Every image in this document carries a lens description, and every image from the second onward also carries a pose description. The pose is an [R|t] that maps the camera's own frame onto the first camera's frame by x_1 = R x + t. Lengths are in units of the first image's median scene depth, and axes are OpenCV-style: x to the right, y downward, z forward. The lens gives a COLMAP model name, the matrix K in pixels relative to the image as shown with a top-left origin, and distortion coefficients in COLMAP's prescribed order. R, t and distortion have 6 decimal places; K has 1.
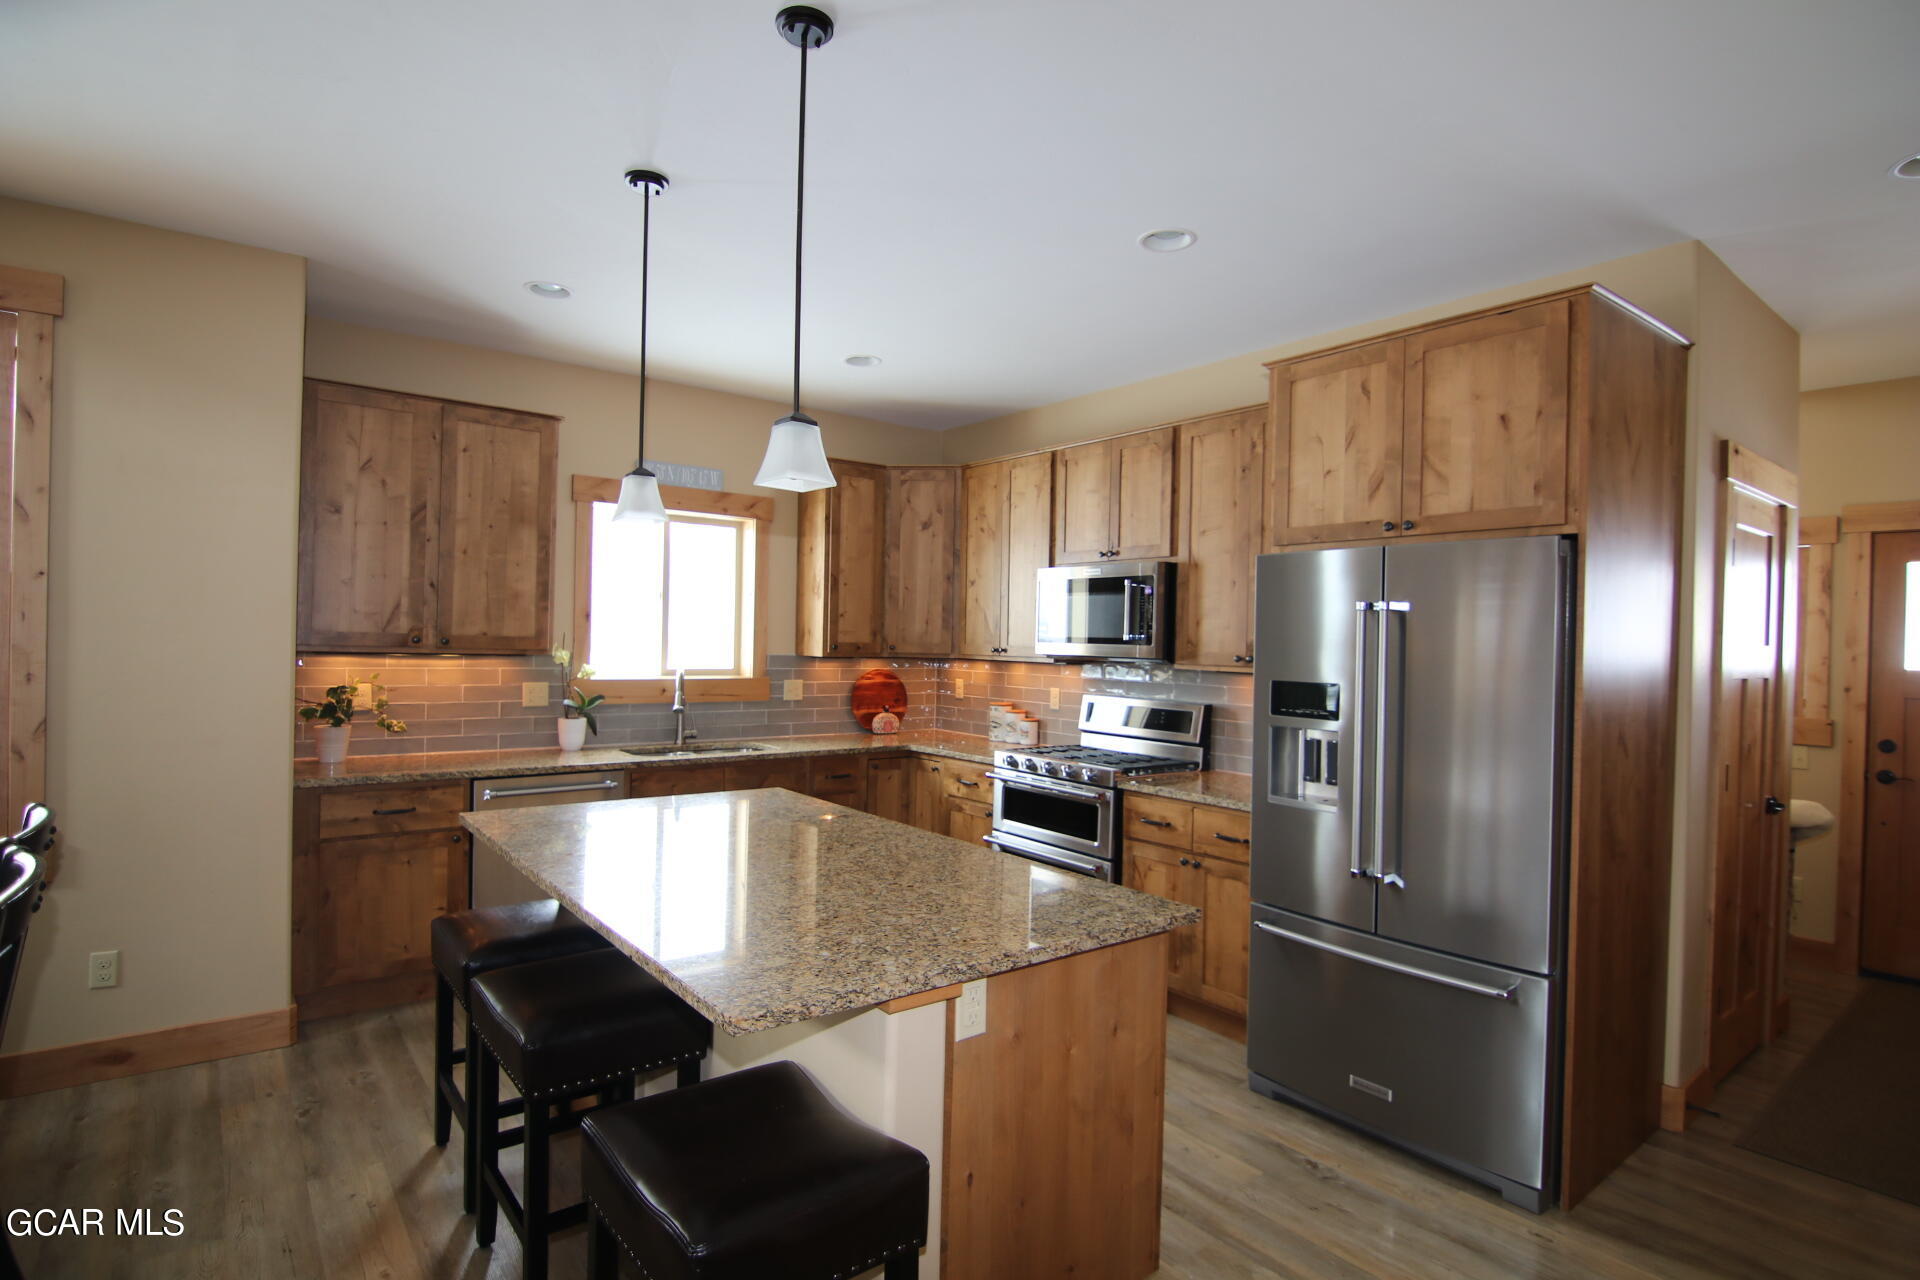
lens RADIAL K [[975.9, 0, 957.9], [0, 975.9, 647.1], [0, 0, 1]] dist [-0.004967, -0.002075]
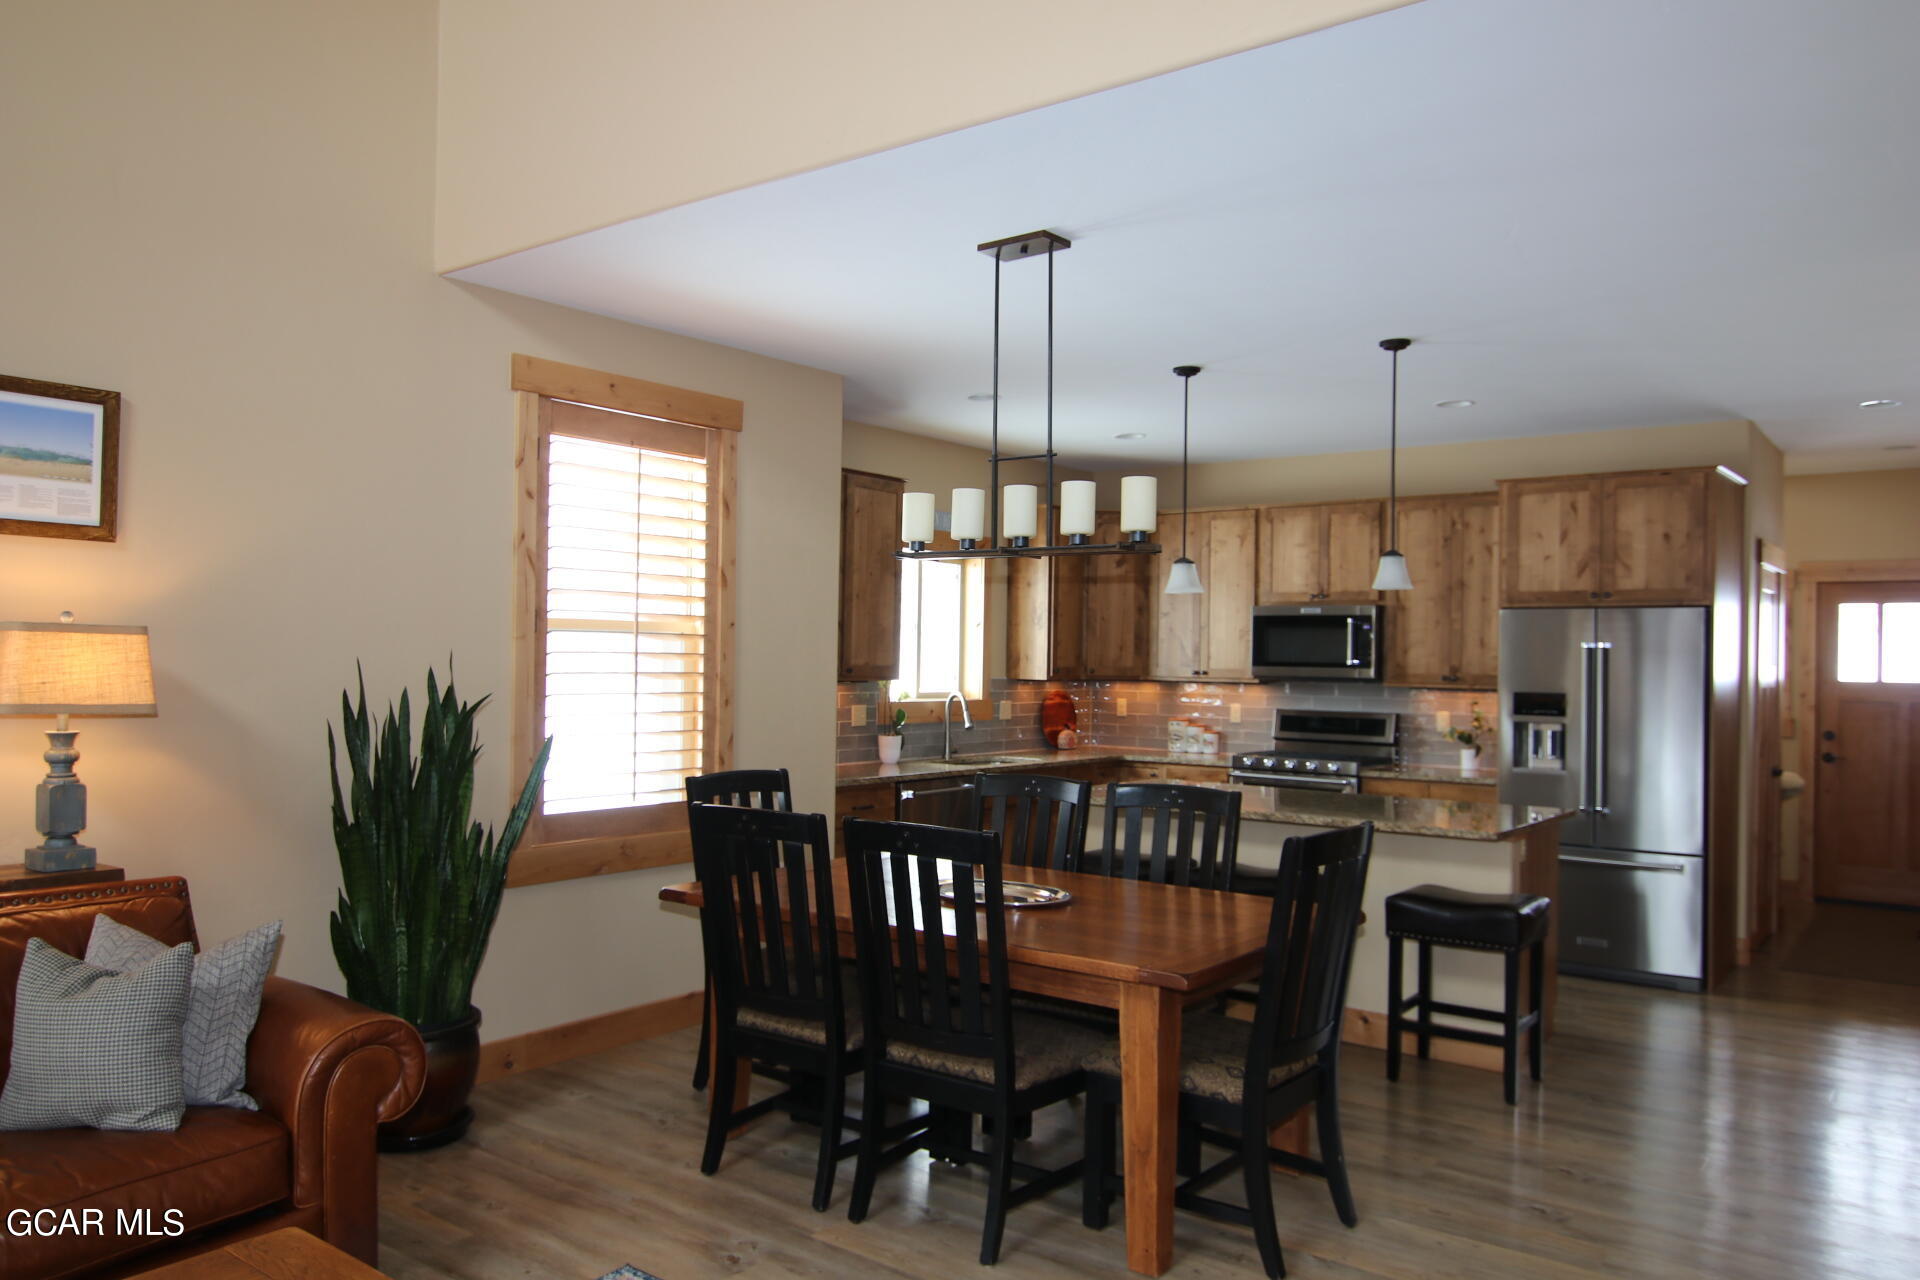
lens RADIAL K [[1390.7, 0, 959.1], [0, 1390.7, 649.4], [0, 0, 1]] dist [0.003988, 0.004281]
pose [[0.969206, -0.005581, 0.246187, -0.750155], [0.007942, 0.999932, -0.008596, -0.014612], [-0.246122, 0.010286, 0.969184, -0.638687]]
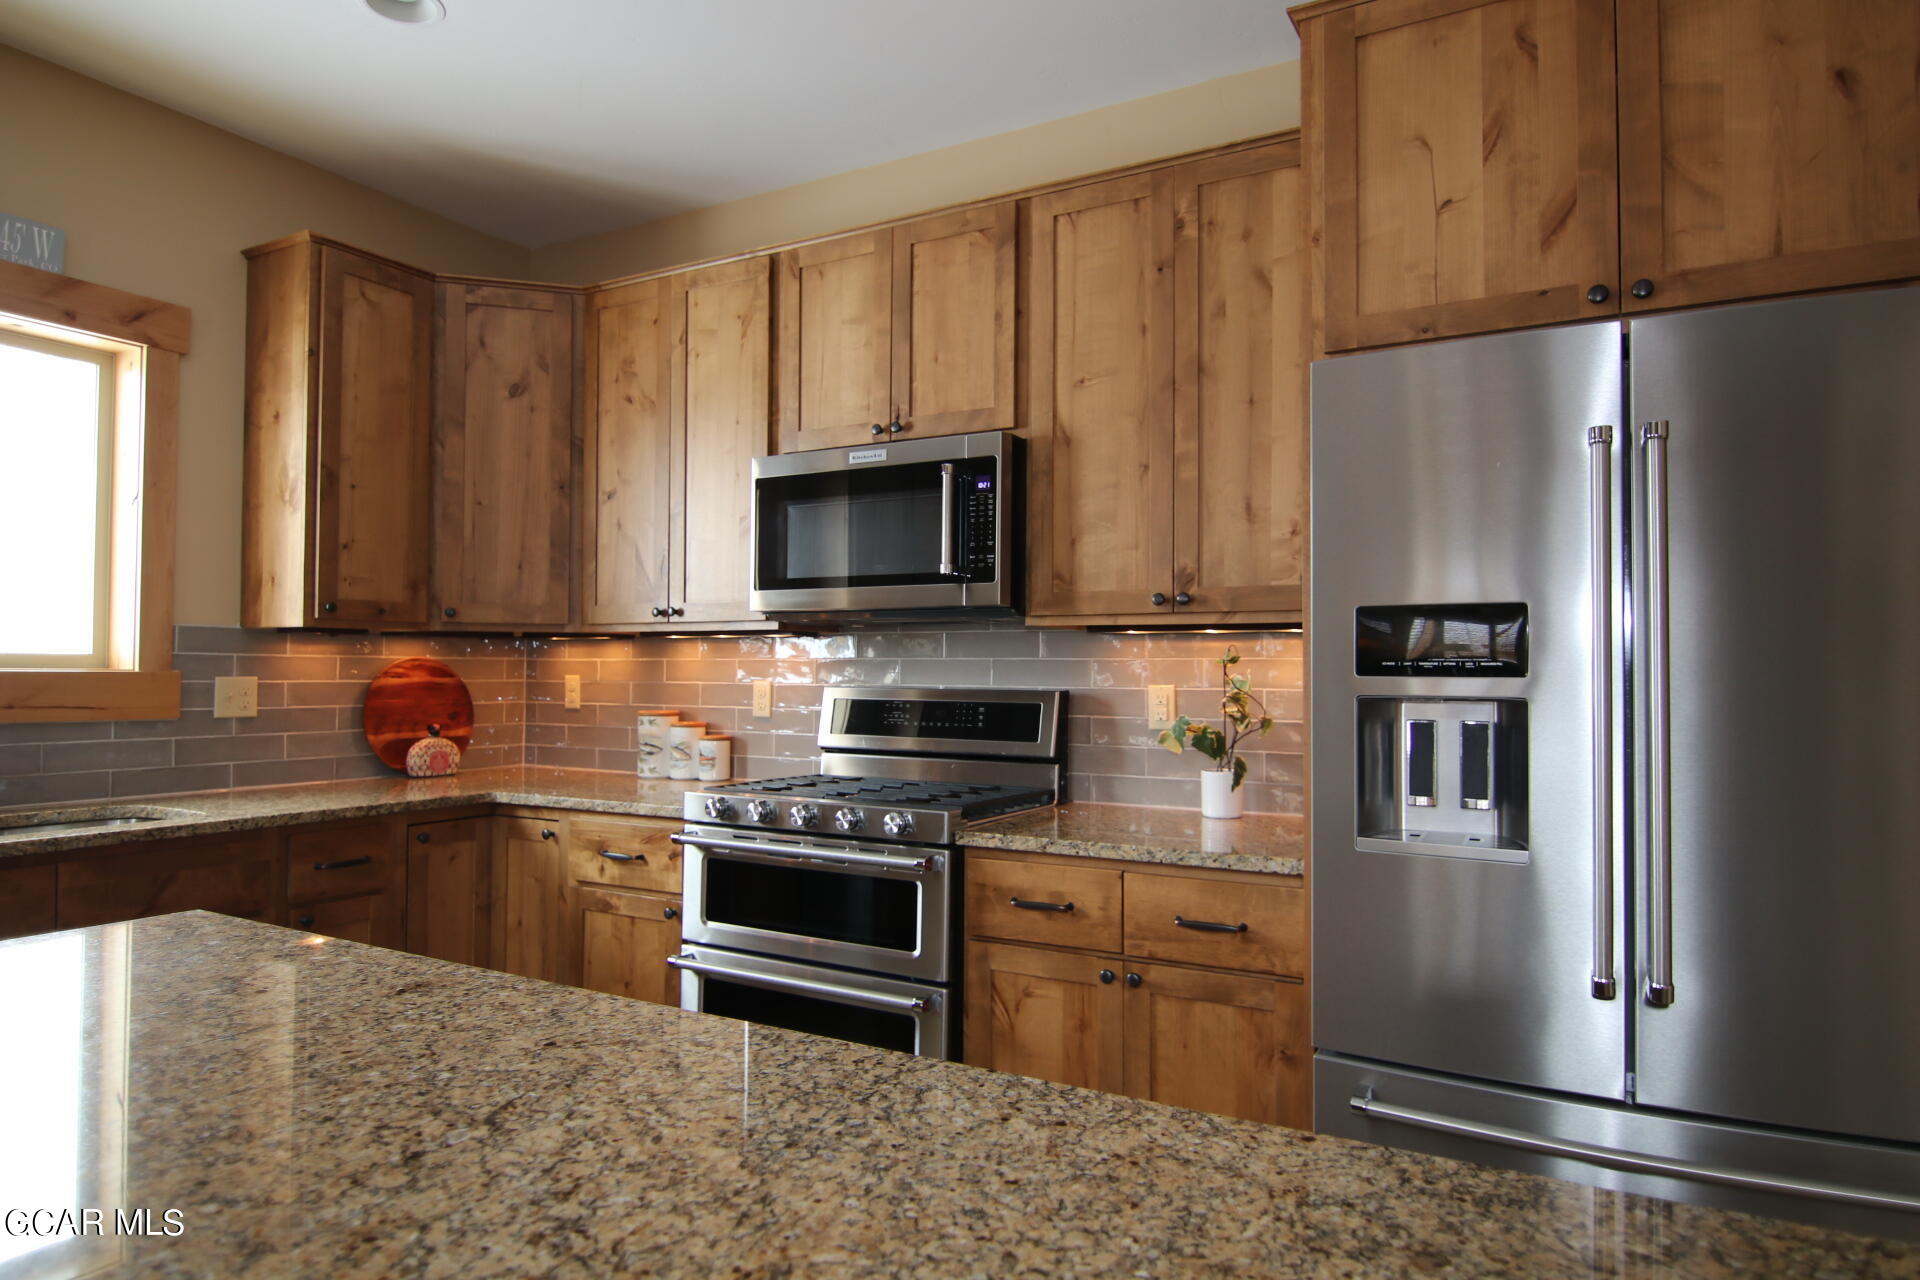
lens RADIAL K [[1174.0, 0, 954.1], [0, 1174.0, 641.2], [0, 0, 1]] dist [0.013975, -0.013471]
pose [[0.924333, -0.005198, 0.381551, -0.071821], [0.016158, 0.999543, -0.025528, 0.045423], [-0.381244, 0.029762, 0.923995, 0.368341]]
